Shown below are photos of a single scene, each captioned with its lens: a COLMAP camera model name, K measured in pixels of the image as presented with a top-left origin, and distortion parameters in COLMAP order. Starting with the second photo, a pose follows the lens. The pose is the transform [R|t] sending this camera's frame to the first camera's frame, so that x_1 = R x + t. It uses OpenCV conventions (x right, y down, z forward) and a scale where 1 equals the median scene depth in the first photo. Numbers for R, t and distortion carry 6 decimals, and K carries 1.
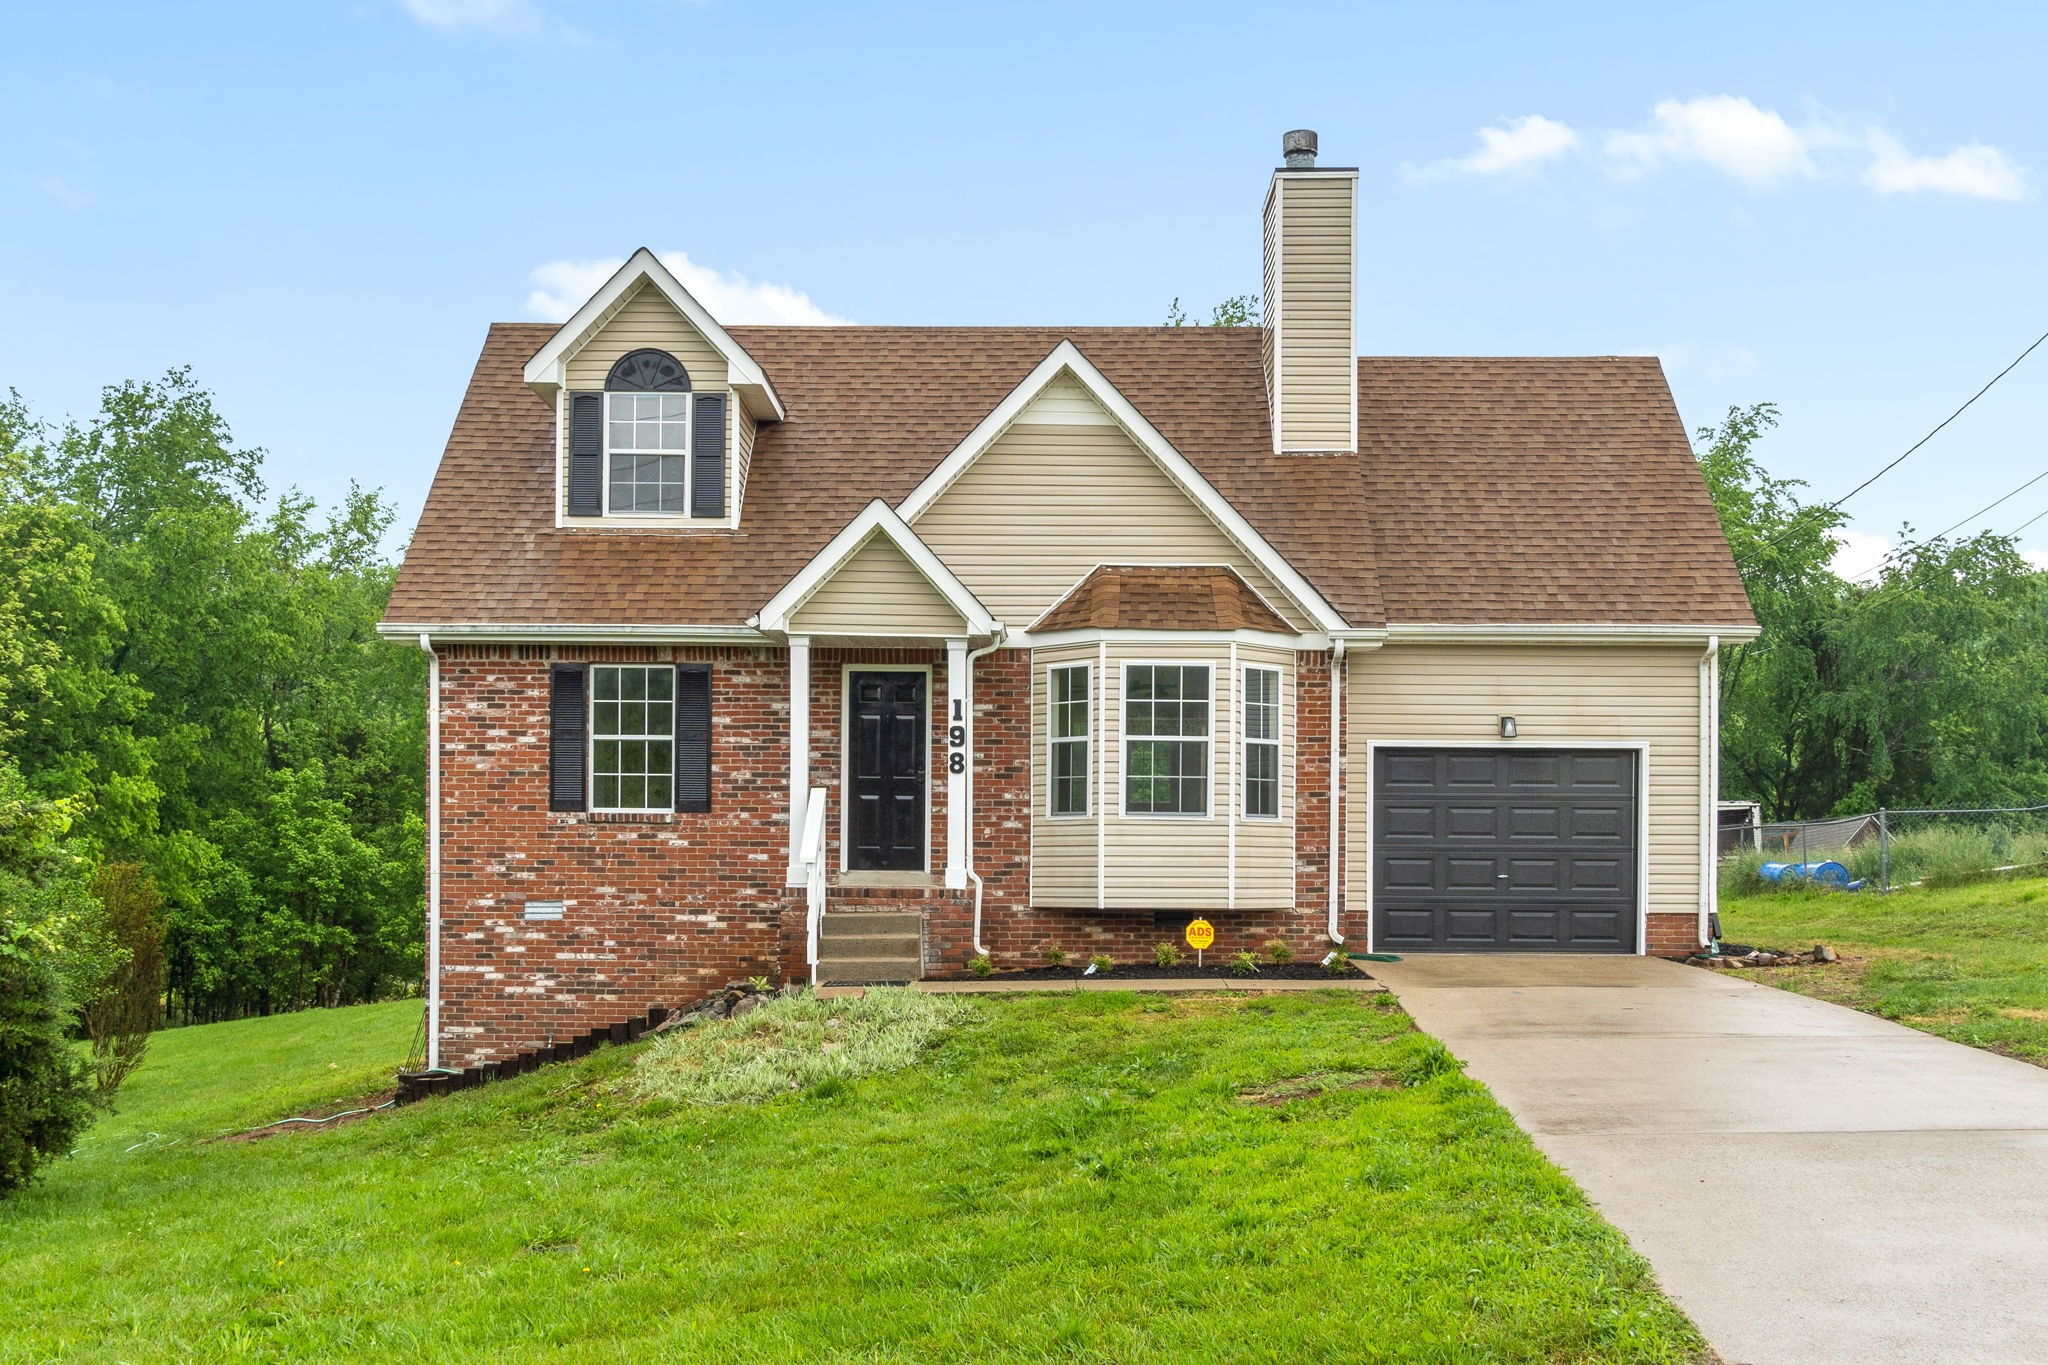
lens RADIAL K [[1067.5, 0, 1023.2], [0, 1067.5, 671.2], [0, 0, 1]] dist [0.000195, 0.000046]
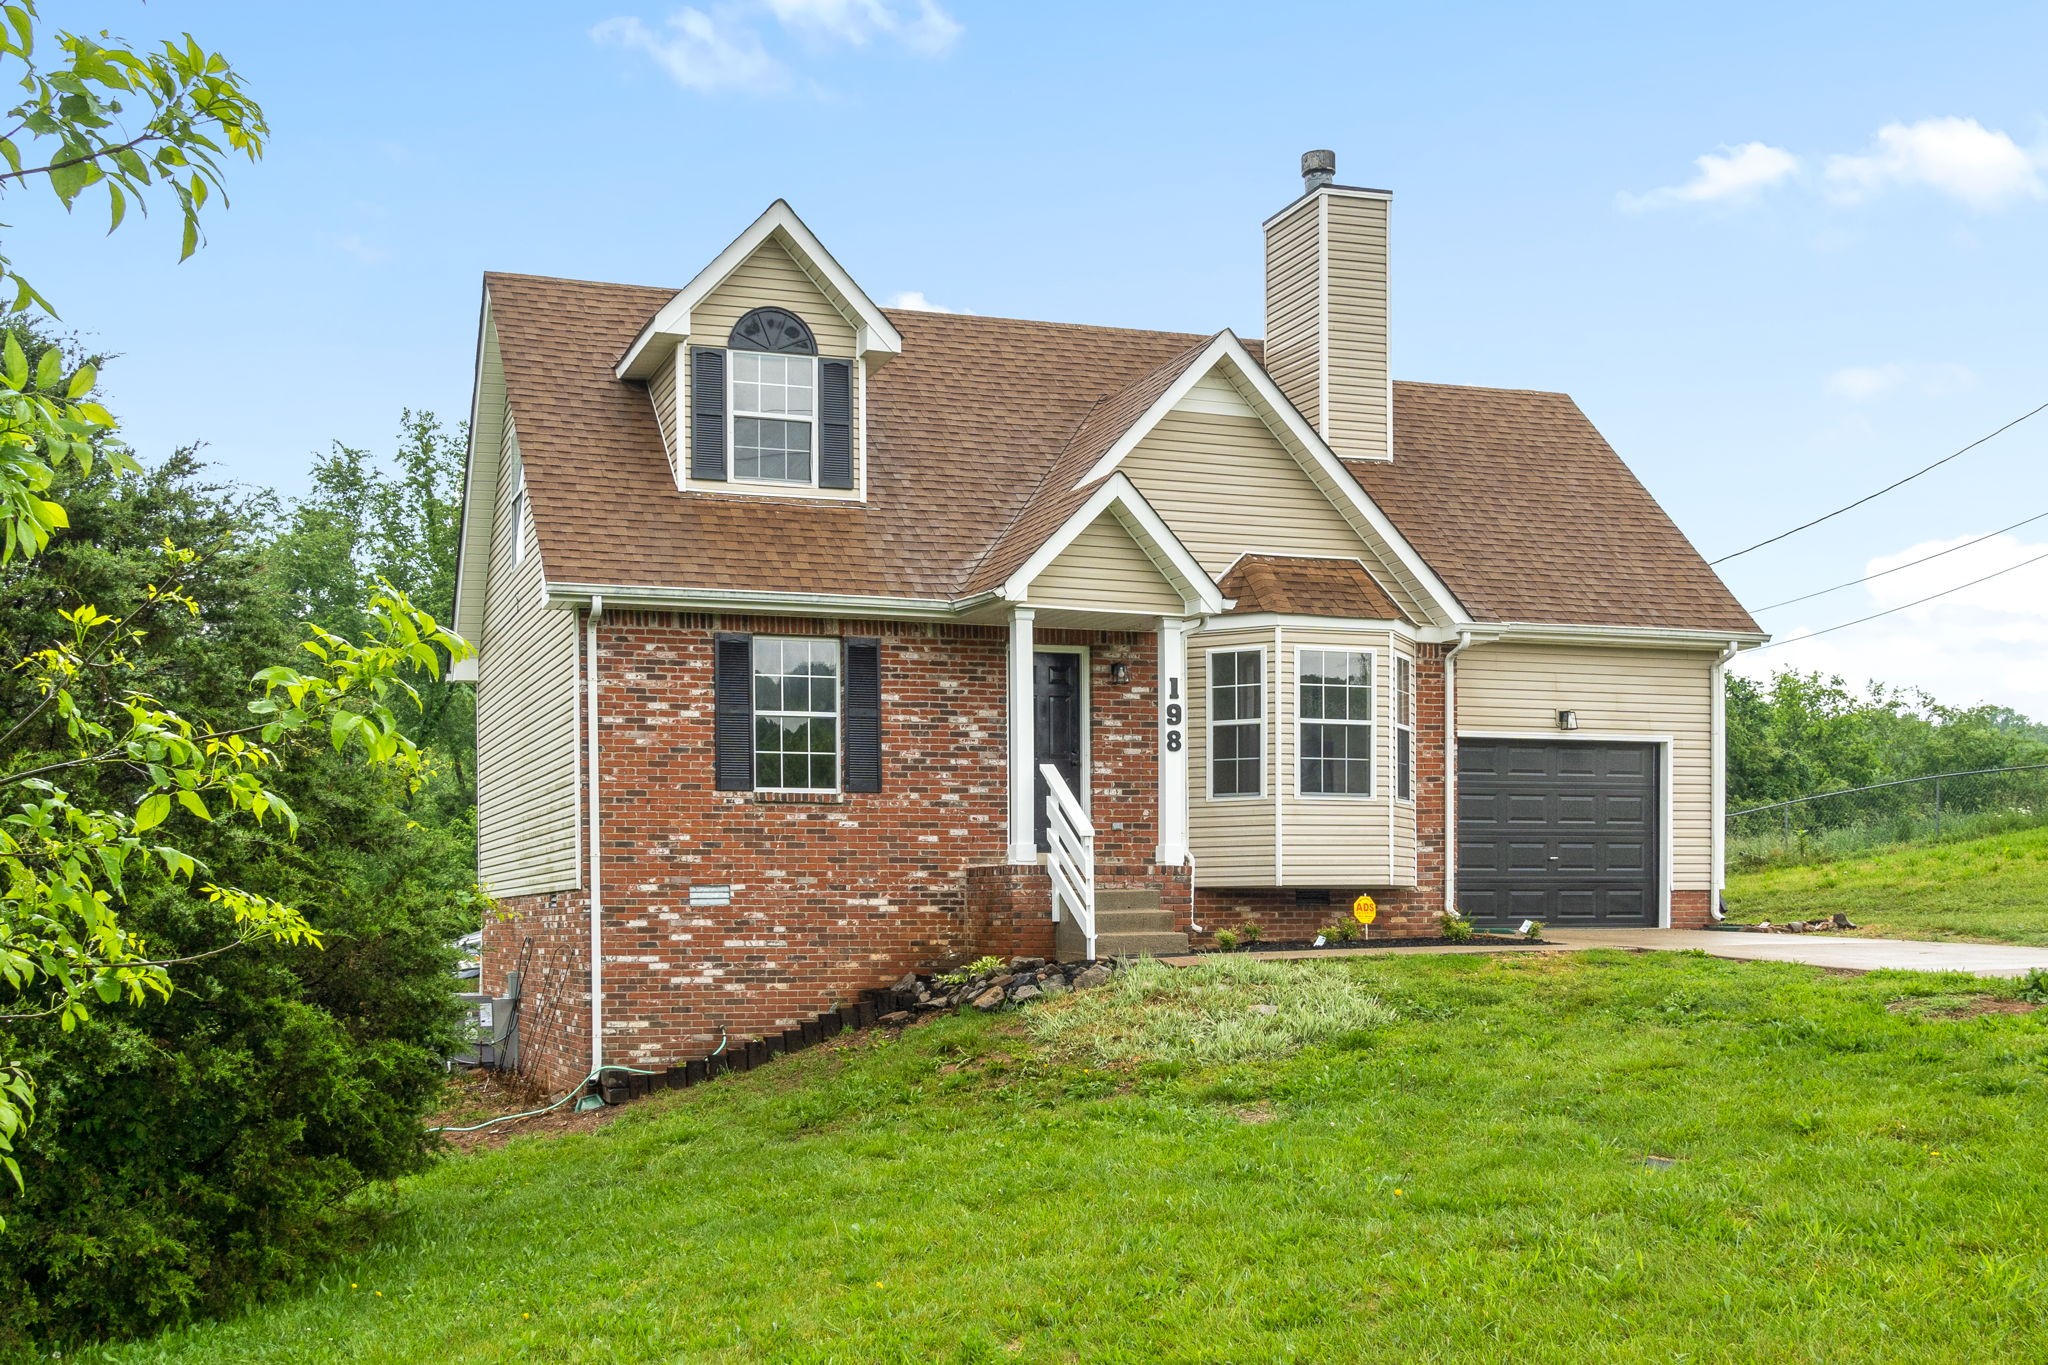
lens RADIAL K [[1061.7, 0, 1020.8], [0, 1061.7, 691.2], [0, 0, 1]] dist [0.000580, 0.000512]
pose [[0.985926, 0.018764, 0.166128, -0.333788], [-0.020647, 0.999741, 0.009616, 0.029211], [-0.165905, -0.012911, 0.986057, 0.035478]]
